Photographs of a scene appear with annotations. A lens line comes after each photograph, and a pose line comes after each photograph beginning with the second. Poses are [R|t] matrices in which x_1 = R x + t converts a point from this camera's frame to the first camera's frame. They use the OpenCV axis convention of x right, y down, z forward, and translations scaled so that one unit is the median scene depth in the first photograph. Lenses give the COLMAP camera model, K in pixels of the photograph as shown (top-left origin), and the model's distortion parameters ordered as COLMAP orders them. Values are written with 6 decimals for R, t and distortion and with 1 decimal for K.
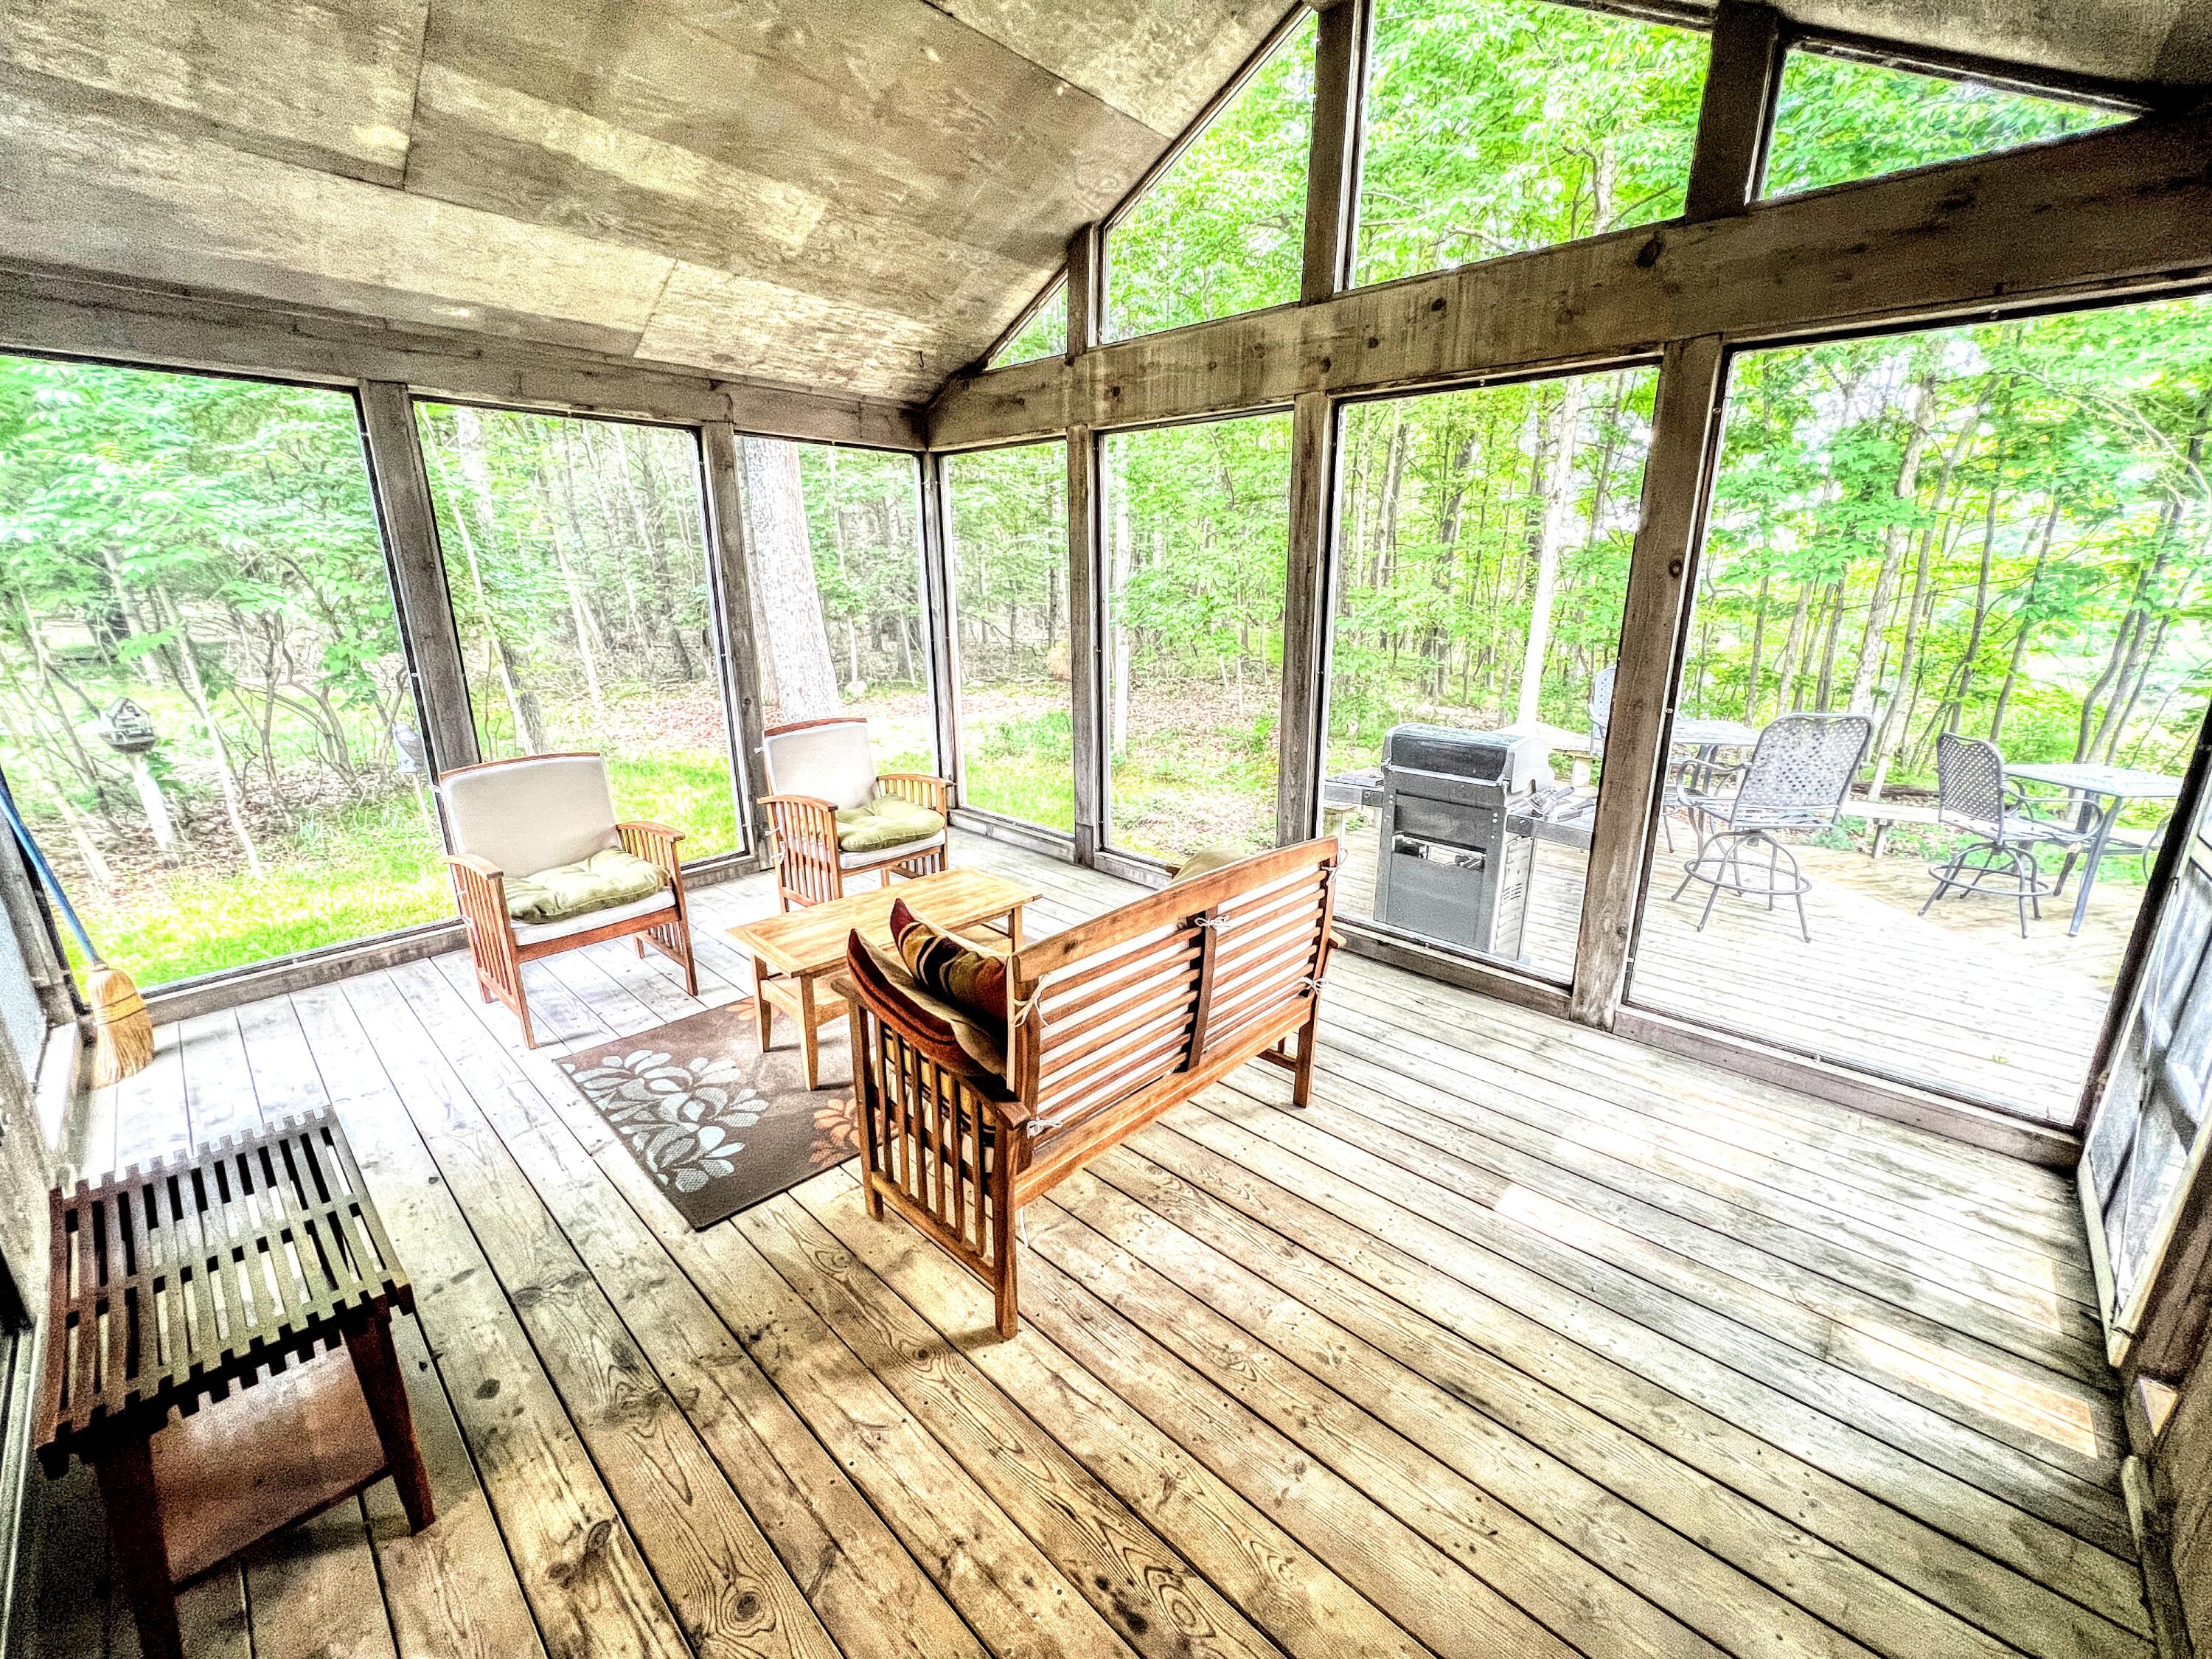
lens RADIAL K [[887.5, 0, 1107.6], [0, 887.5, 830.8], [0, 0, 1]] dist [0.000394, -0.000234]
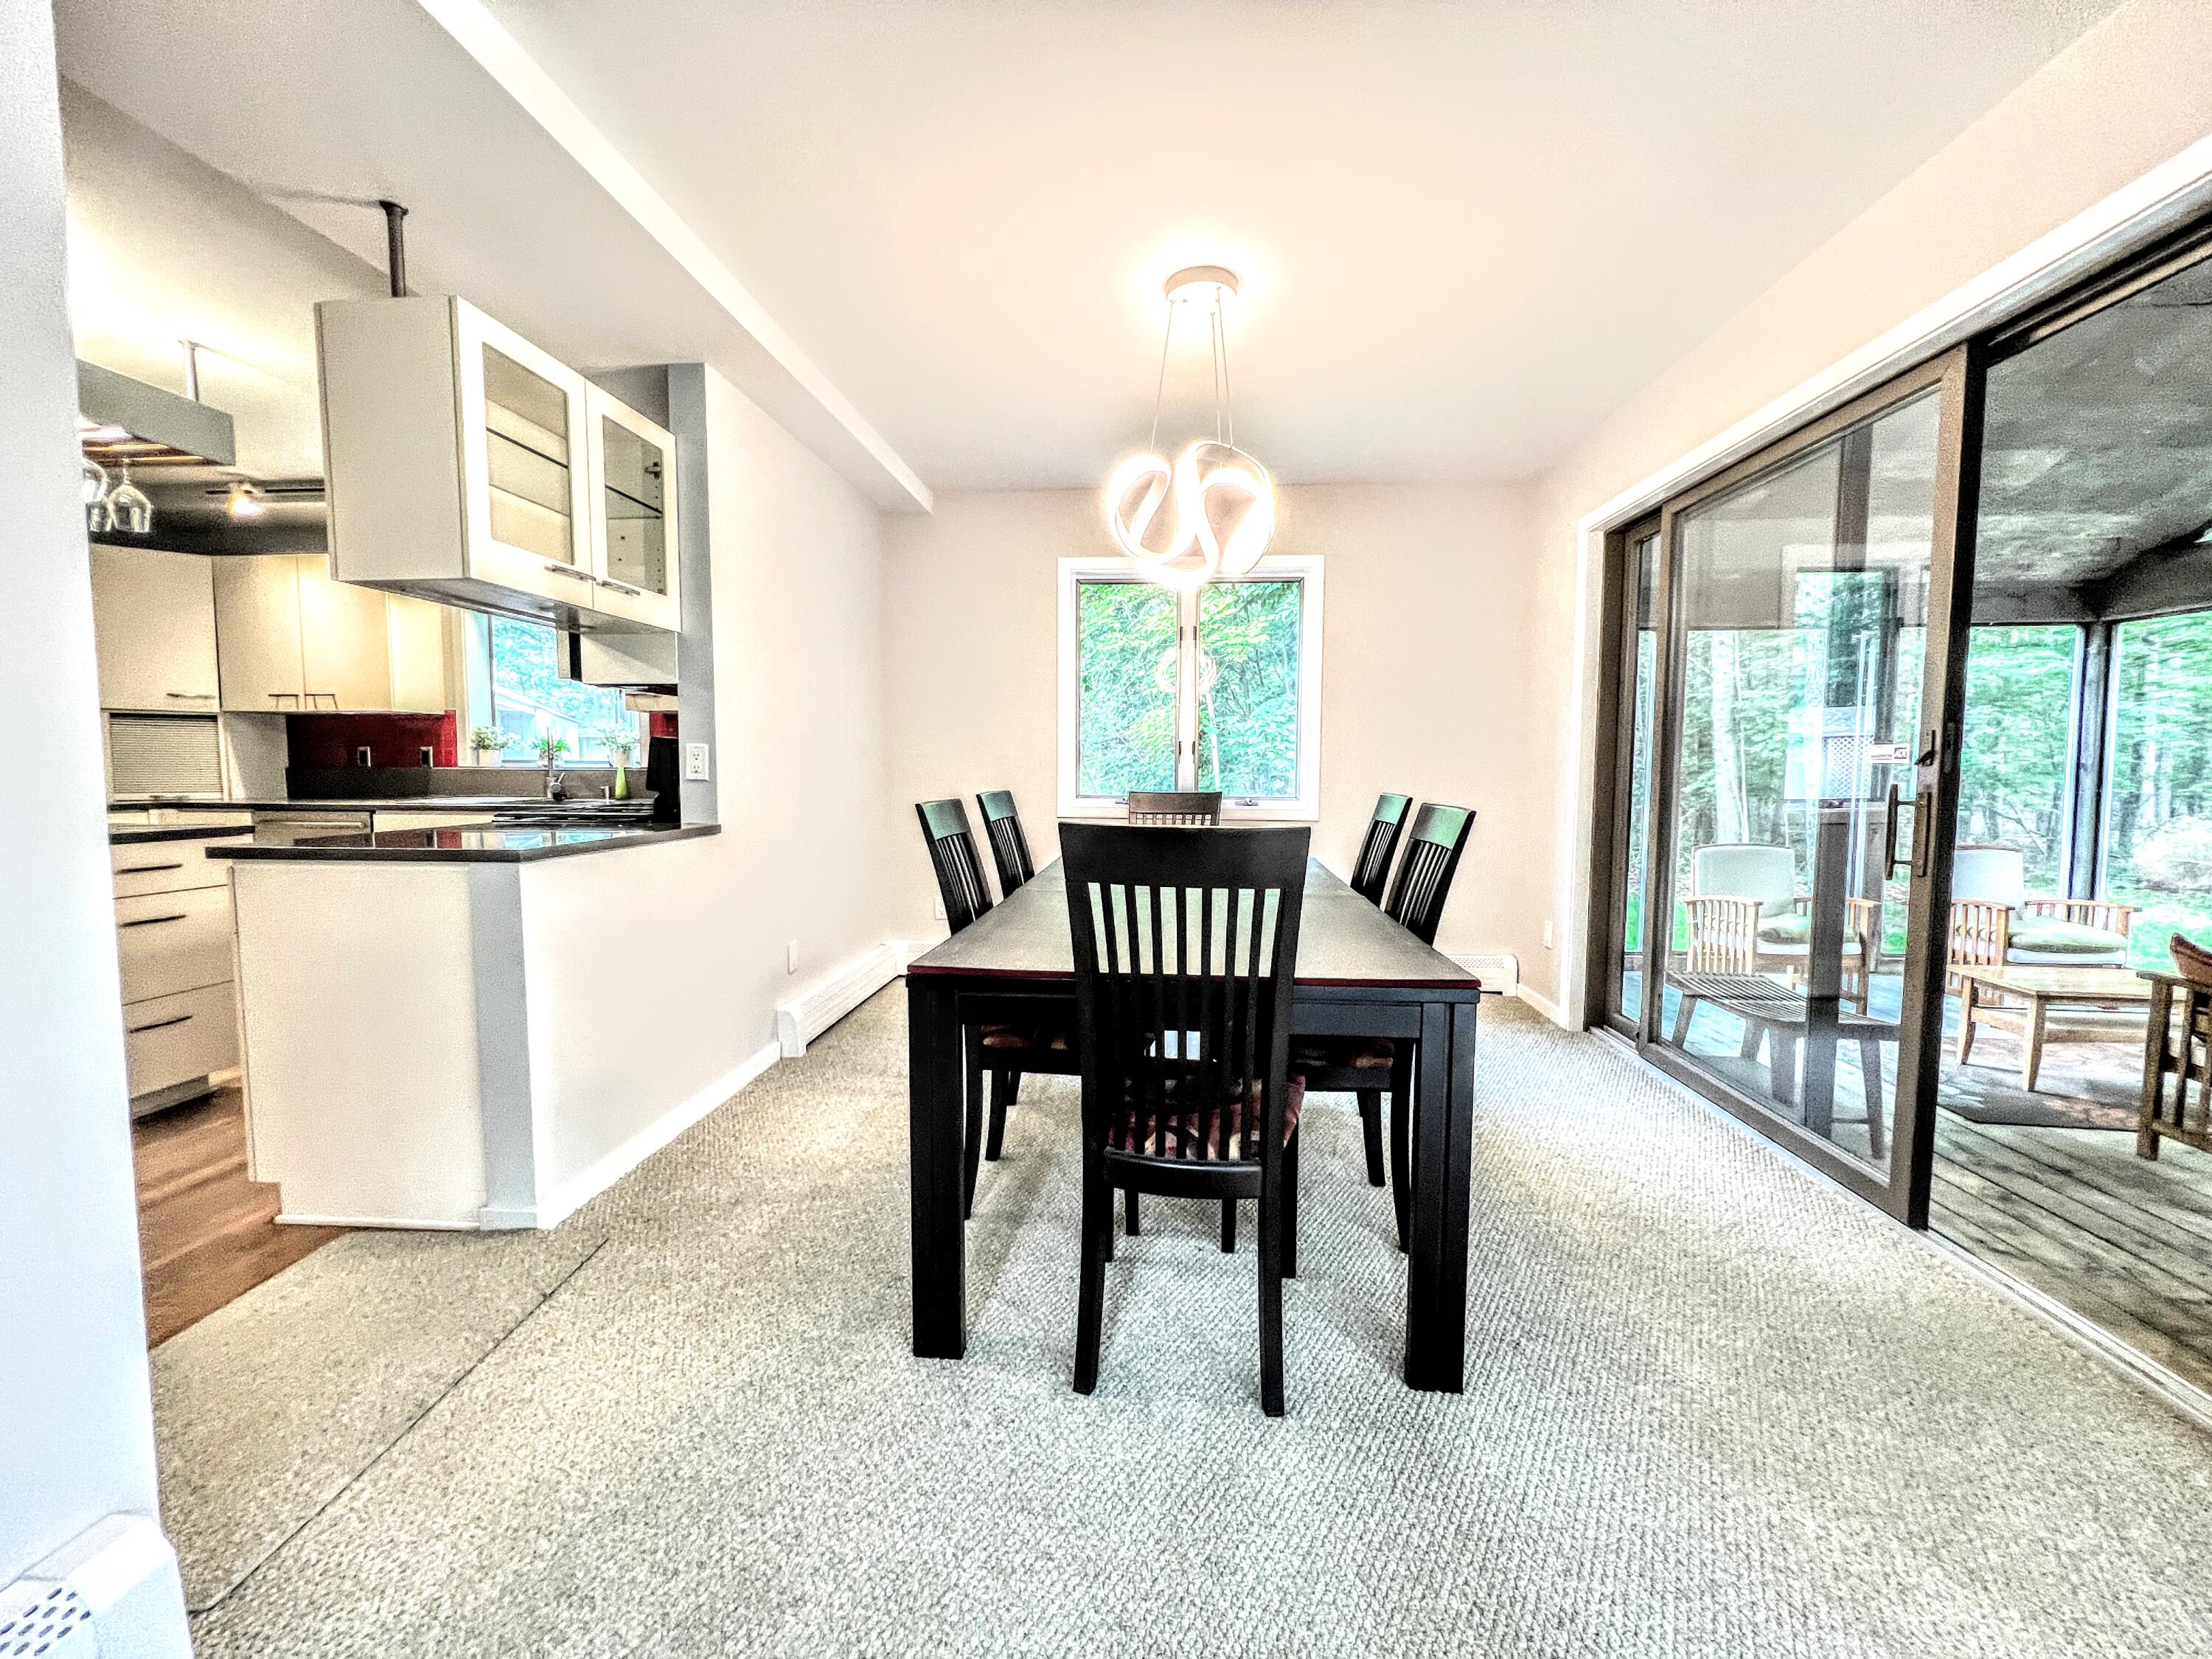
lens RADIAL K [[887.5, 0, 1107.6], [0, 887.5, 830.8], [0, 0, 1]] dist [0.000394, -0.000234]
pose [[0.622702, 0.065843, -0.779684, -0.131083], [-0.218340, 0.971494, -0.092339, 0.246057], [0.751378, 0.227736, 0.619328, -0.693954]]
